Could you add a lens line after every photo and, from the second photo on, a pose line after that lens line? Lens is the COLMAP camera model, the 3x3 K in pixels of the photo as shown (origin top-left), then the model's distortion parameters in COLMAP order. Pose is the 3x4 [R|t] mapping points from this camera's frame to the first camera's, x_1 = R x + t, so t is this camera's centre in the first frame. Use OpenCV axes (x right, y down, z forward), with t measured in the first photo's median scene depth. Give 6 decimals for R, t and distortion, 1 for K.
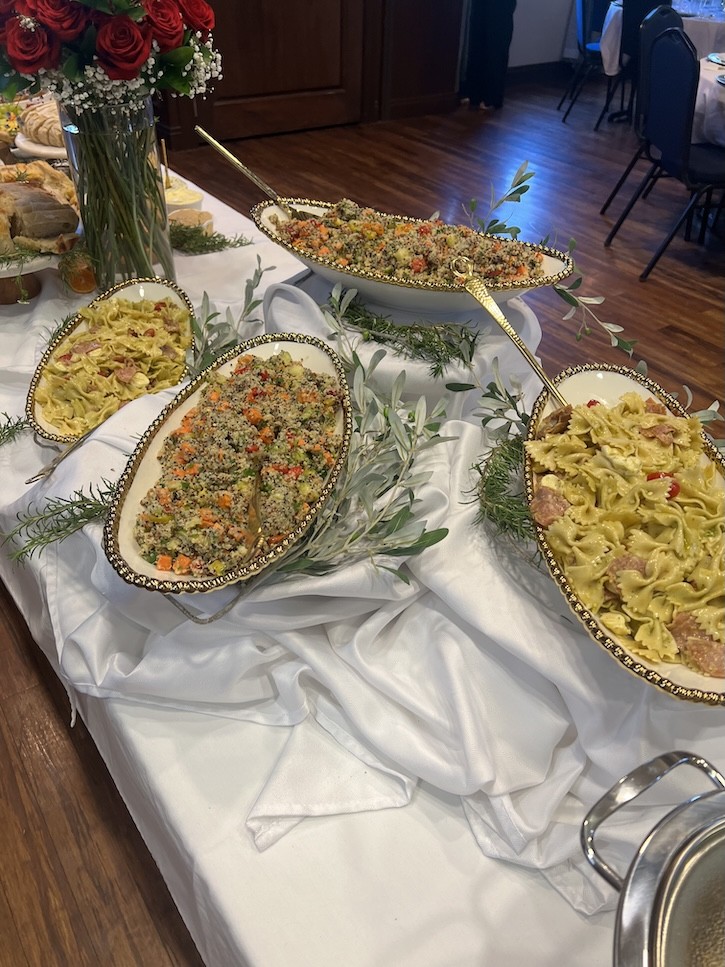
lens RADIAL K [[732.1, 0, 359.6], [0, 732.1, 491.3], [0, 0, 1]] dist [0.004643, -0.014783]
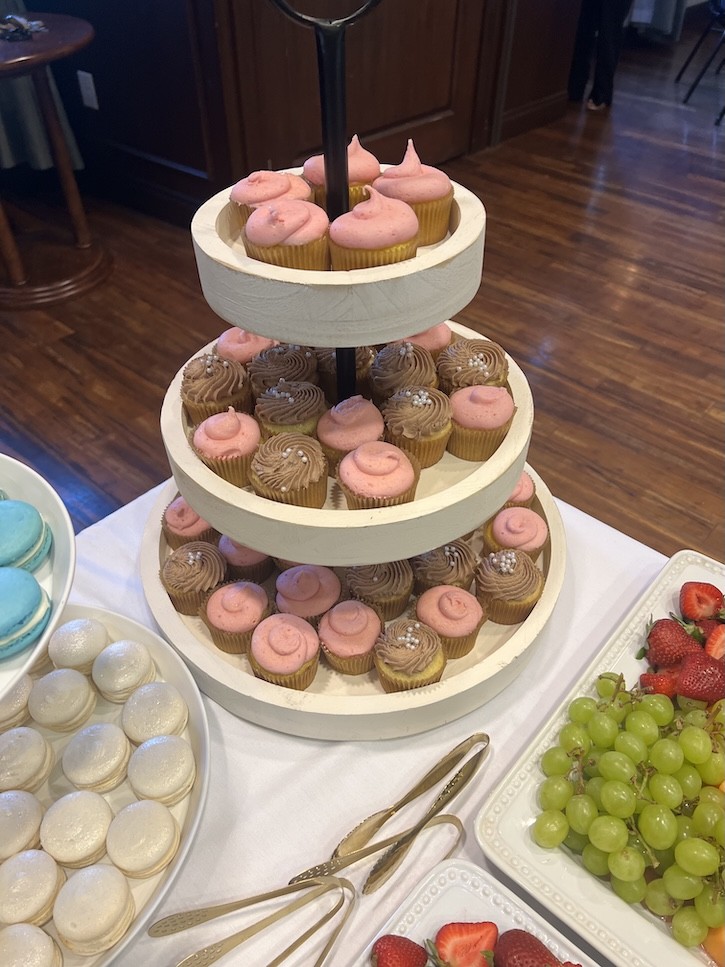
lens RADIAL K [[732.1, 0, 357.6], [0, 732.1, 485.2], [0, 0, 1]] dist [0.004643, -0.014783]
pose [[0.974174, -0.162820, 0.156445, -0.274313], [0.152037, 0.985239, 0.078665, -0.293746], [-0.166944, -0.052848, 0.984549, 0.362095]]
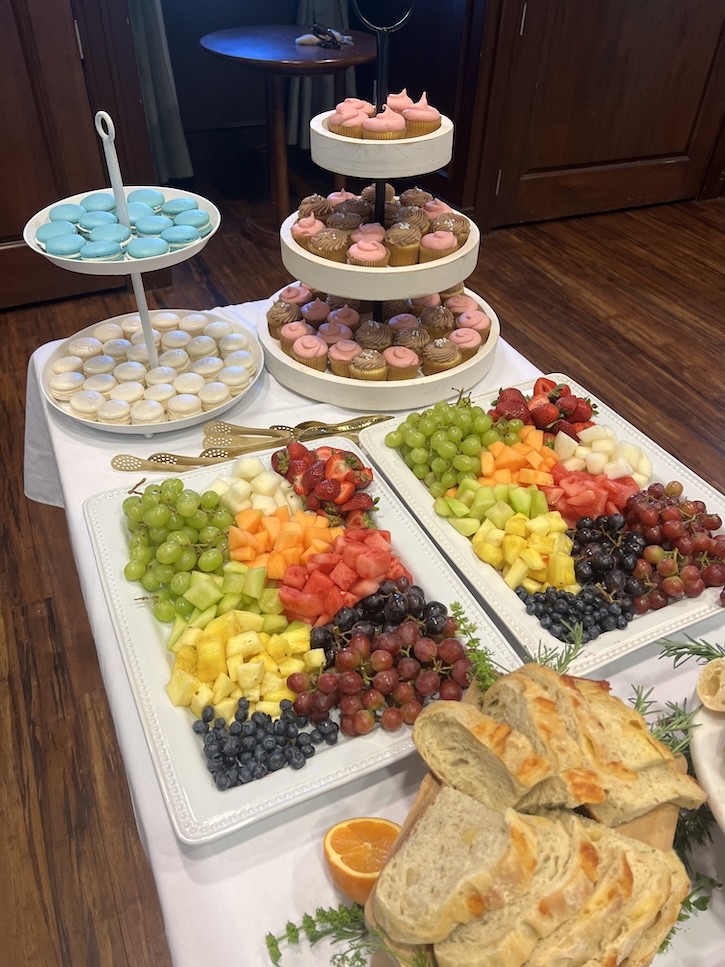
lens RADIAL K [[732.1, 0, 358.3], [0, 732.1, 477.8], [0, 0, 1]] dist [0.004643, -0.014783]
pose [[0.984613, 0.121737, -0.125369, -0.220855], [-0.119514, 0.992514, 0.025131, -0.224983], [0.127490, -0.009761, 0.991792, 0.252733]]
